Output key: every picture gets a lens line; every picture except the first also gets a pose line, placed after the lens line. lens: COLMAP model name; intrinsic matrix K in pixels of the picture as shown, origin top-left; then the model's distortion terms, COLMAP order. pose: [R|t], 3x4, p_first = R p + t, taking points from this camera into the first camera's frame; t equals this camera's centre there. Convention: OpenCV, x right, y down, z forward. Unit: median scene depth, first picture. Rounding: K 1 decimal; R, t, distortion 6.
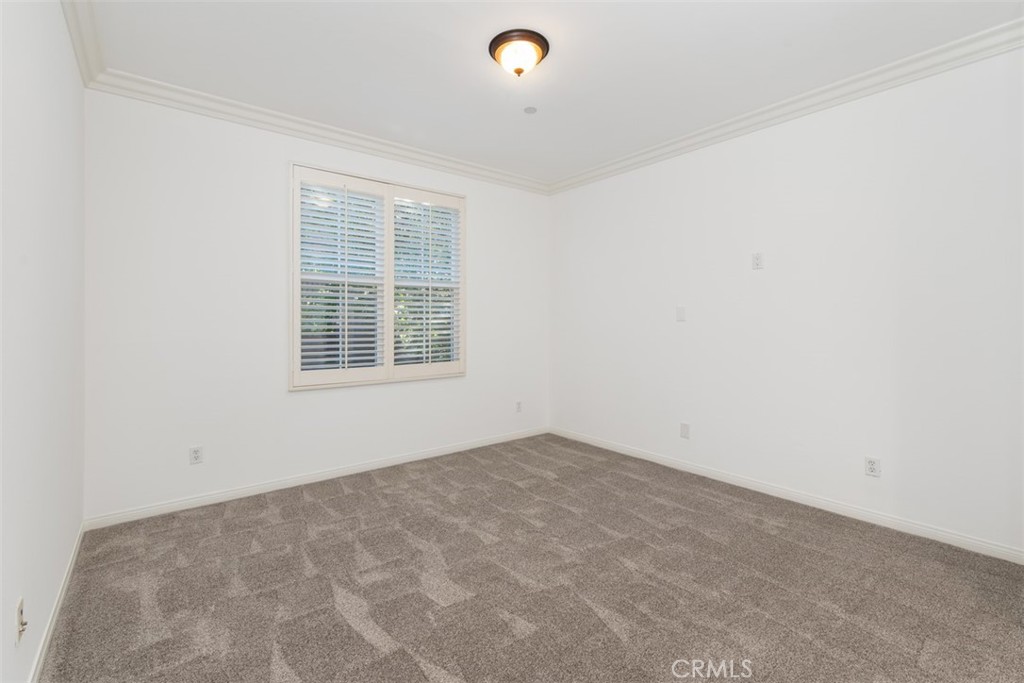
lens RADIAL K [[447.1, 0, 502.4], [0, 447.1, 321.7], [0, 0, 1]] dist [0.006259, -0.000327]
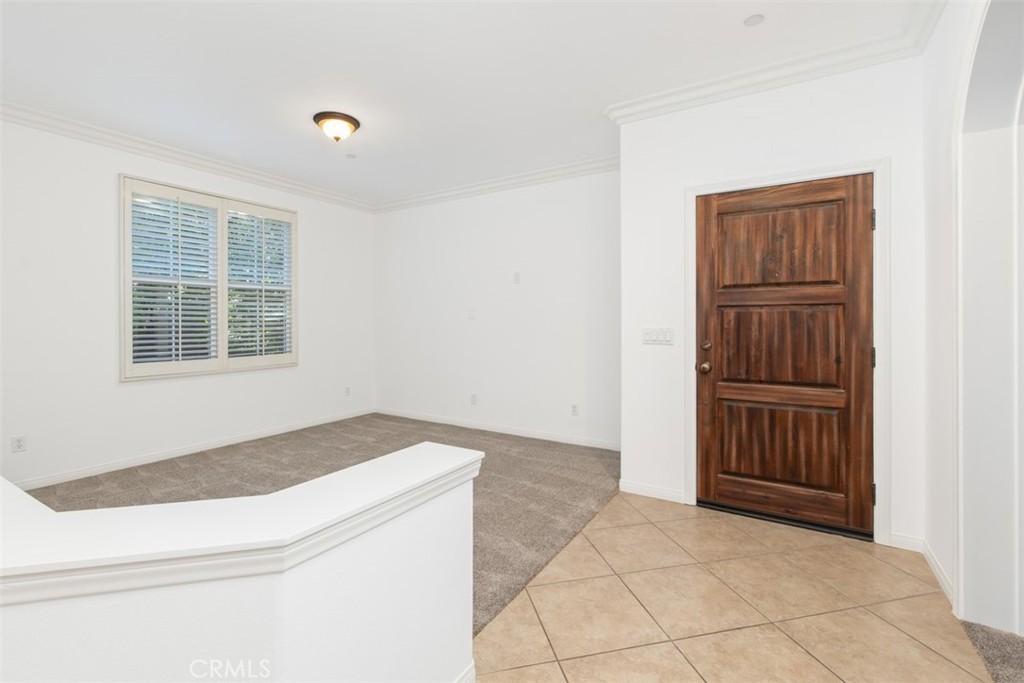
lens RADIAL K [[447.1, 0, 502.4], [0, 447.1, 321.7], [0, 0, 1]] dist [0.006259, -0.000327]
pose [[0.943110, -0.002331, 0.332474, 0.037940], [0.001528, 0.999995, 0.002677, 0.004239], [-0.332479, -0.002017, 0.943109, -0.316190]]
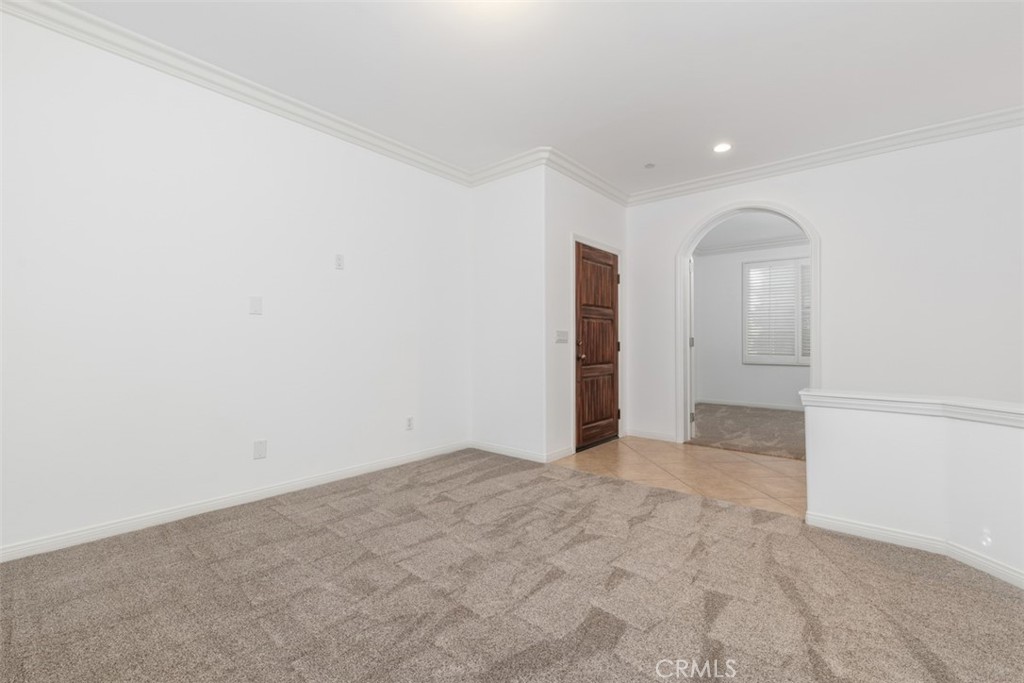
lens RADIAL K [[452.5, 0, 512.0], [0, 452.5, 341.5], [0, 0, 1]] dist [-0.002209, -0.000547]
pose [[-0.205628, 0.003287, 0.978625, -0.493304], [-0.002294, 0.999990, -0.003841, 0.050556], [-0.978628, -0.003035, -0.205618, 0.735811]]
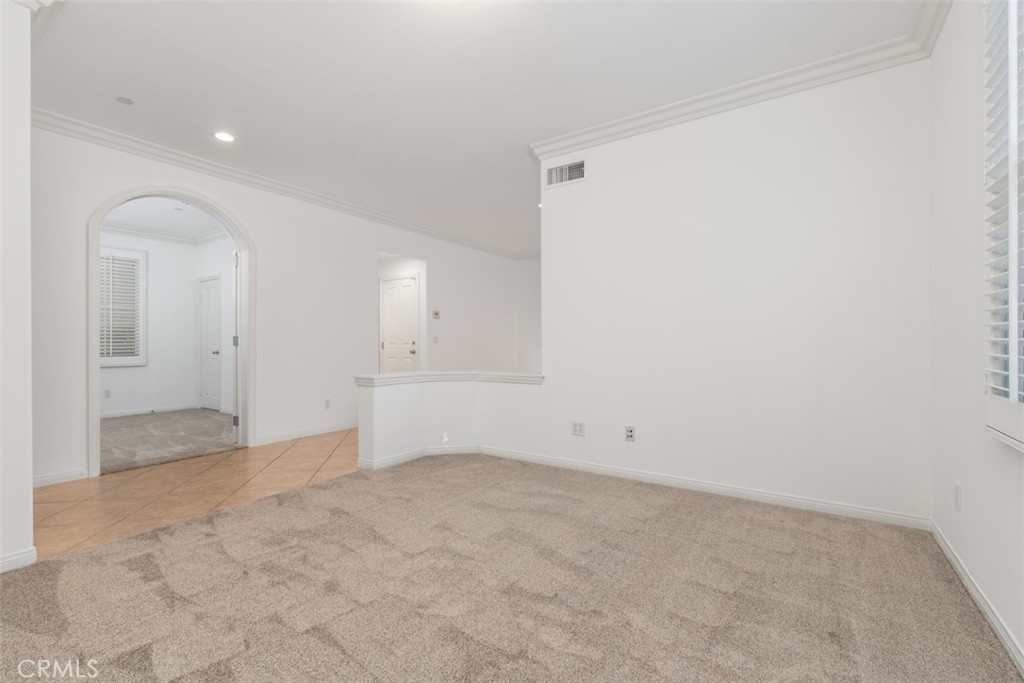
lens RADIAL K [[452.5, 0, 512.0], [0, 452.5, 341.5], [0, 0, 1]] dist [-0.002209, -0.000547]
pose [[-0.948853, -0.003444, -0.315698, 0.145387], [-0.003950, 0.999992, 0.000962, 0.044858], [0.315692, 0.002160, -0.948859, 1.194444]]
